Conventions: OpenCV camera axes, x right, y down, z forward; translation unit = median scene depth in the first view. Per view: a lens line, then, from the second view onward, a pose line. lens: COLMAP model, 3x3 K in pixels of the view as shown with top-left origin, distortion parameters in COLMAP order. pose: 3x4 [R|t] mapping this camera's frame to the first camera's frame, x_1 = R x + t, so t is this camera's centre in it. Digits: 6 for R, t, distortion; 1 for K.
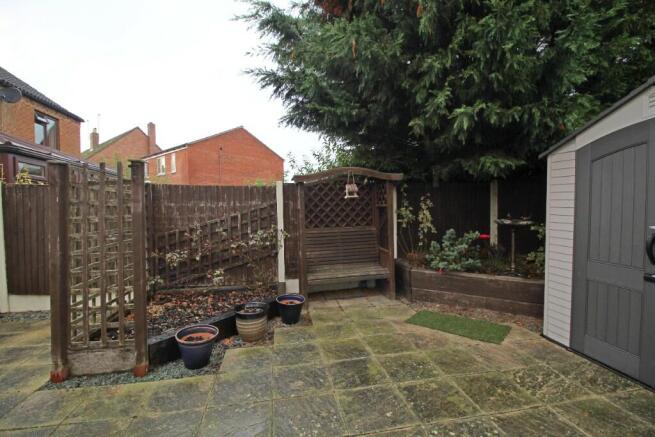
lens RADIAL K [[303.7, 0, 329.6], [0, 303.7, 213.1], [0, 0, 1]] dist [-0.021997, -0.000437]
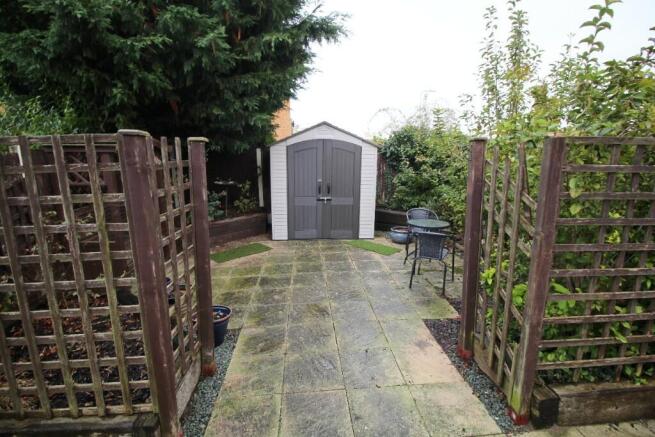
lens RADIAL K [[303.7, 0, 327.1], [0, 303.7, 217.5], [0, 0, 1]] dist [-0.021997, -0.000437]
pose [[0.113749, -0.186431, 0.975861, -1.311860], [0.030361, 0.982430, 0.184147, -0.101032], [-0.993046, 0.008681, 0.117410, 0.476841]]
